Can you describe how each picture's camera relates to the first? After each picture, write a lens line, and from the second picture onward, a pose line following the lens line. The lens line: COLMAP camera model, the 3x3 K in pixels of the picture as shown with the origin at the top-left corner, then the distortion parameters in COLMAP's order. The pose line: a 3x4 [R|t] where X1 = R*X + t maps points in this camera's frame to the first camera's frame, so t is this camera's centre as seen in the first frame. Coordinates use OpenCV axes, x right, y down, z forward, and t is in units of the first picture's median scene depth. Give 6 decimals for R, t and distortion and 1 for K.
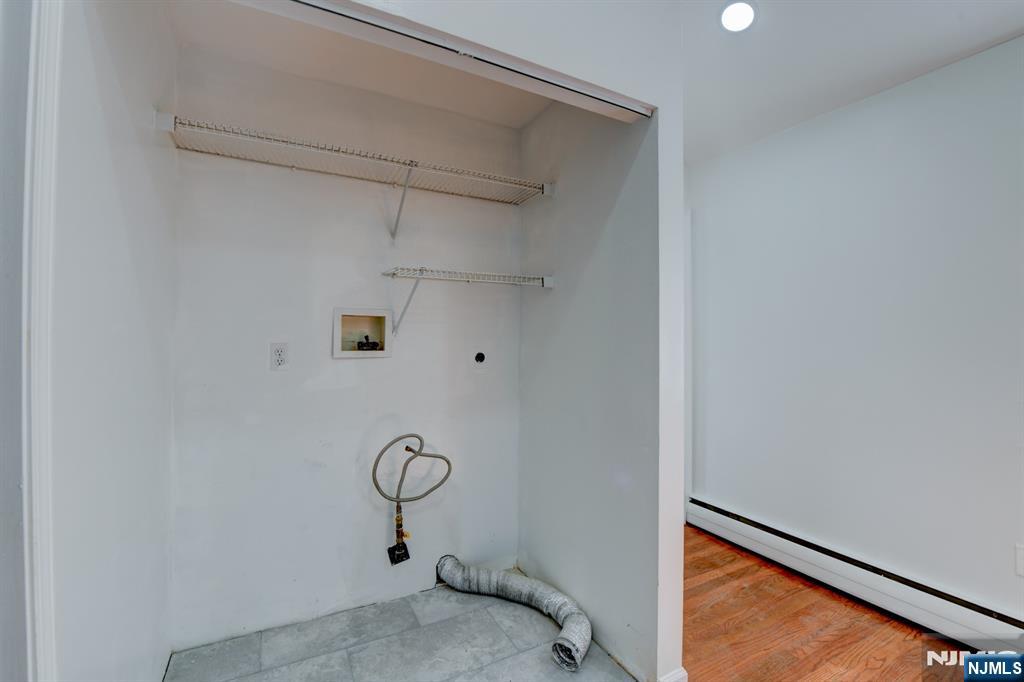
lens RADIAL K [[424.2, 0, 509.7], [0, 424.2, 342.1], [0, 0, 1]] dist [-0.013678, -0.001667]
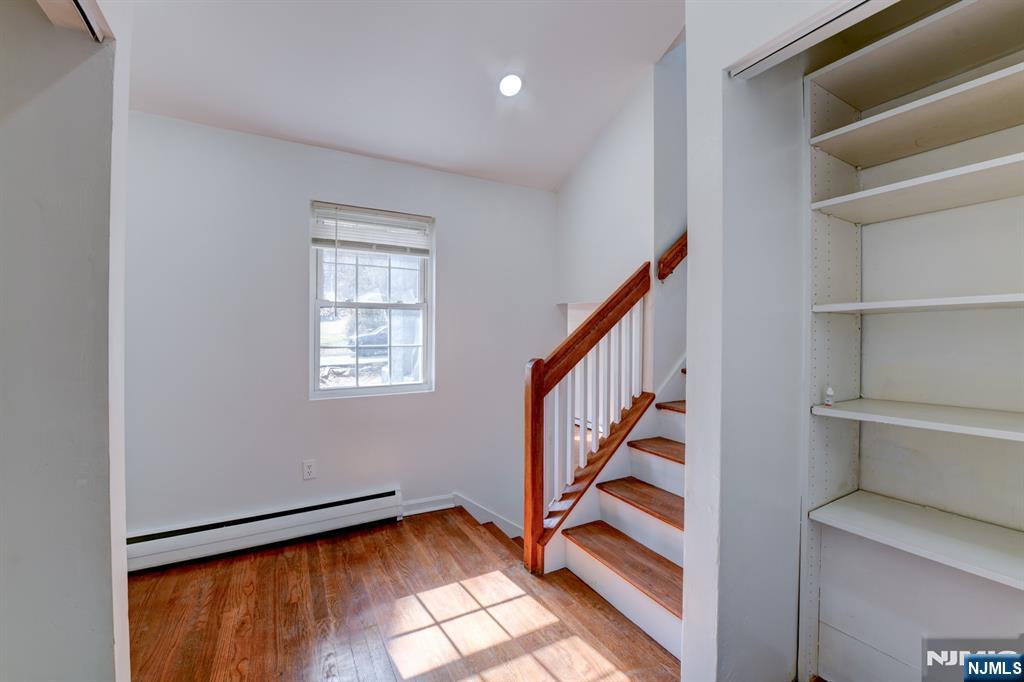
lens RADIAL K [[424.2, 0, 511.3], [0, 424.2, 337.7], [0, 0, 1]] dist [-0.013678, -0.001667]
pose [[-0.041493, -0.008577, 0.999102, -0.377916], [-0.006130, 0.999947, 0.008329, 0.002660], [-0.999120, -0.005779, -0.041543, 0.252577]]
